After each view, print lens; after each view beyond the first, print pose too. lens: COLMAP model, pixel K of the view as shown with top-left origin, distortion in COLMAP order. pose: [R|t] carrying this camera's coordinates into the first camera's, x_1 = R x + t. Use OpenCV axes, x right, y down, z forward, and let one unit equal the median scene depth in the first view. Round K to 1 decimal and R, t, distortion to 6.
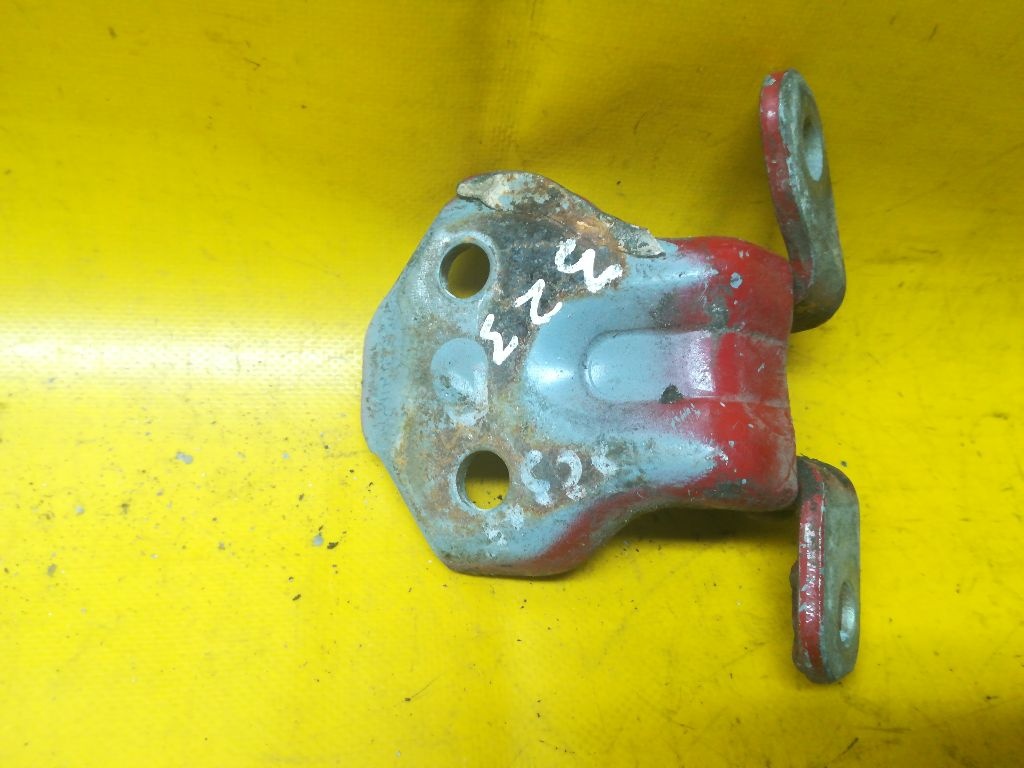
lens RADIAL K [[871.5, 0, 516.4], [0, 871.5, 391.2], [0, 0, 1]] dist [0.082007, -0.177336]
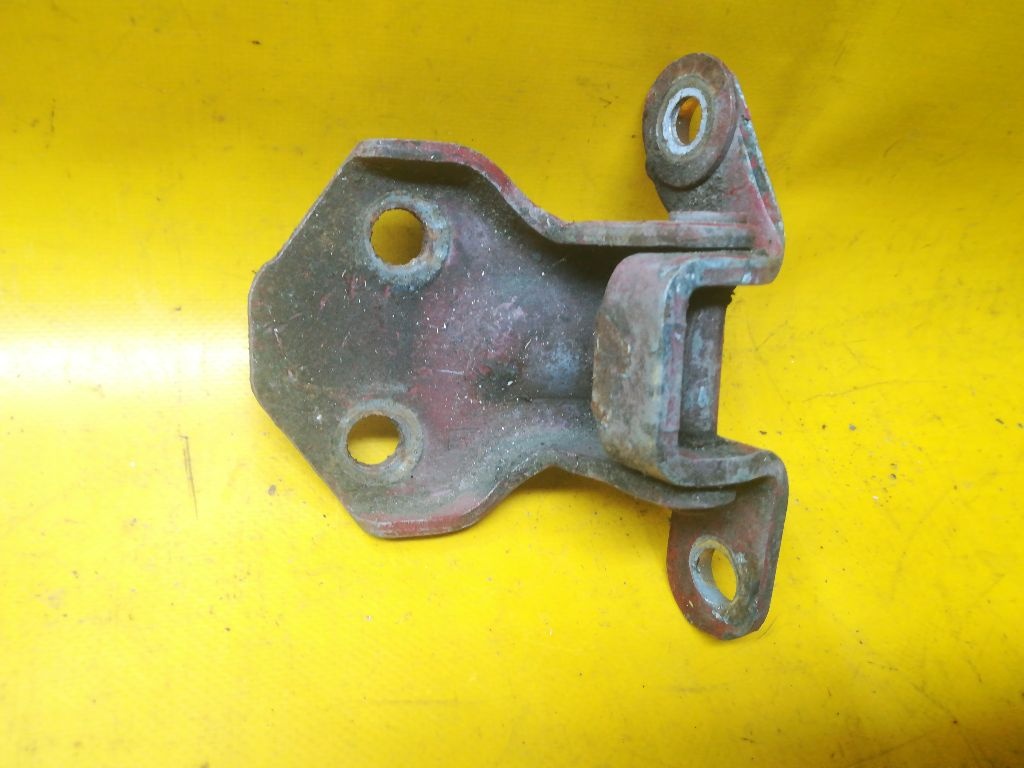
lens RADIAL K [[862.1, 0, 523.2], [0, 862.1, 383.5], [0, 0, 1]] dist [0.034828, -0.050965]
pose [[0.994762, -0.049935, 0.089190, -0.501037], [0.050388, 0.998726, -0.002831, -0.004988], [-0.088935, 0.007310, 0.996011, -0.138724]]
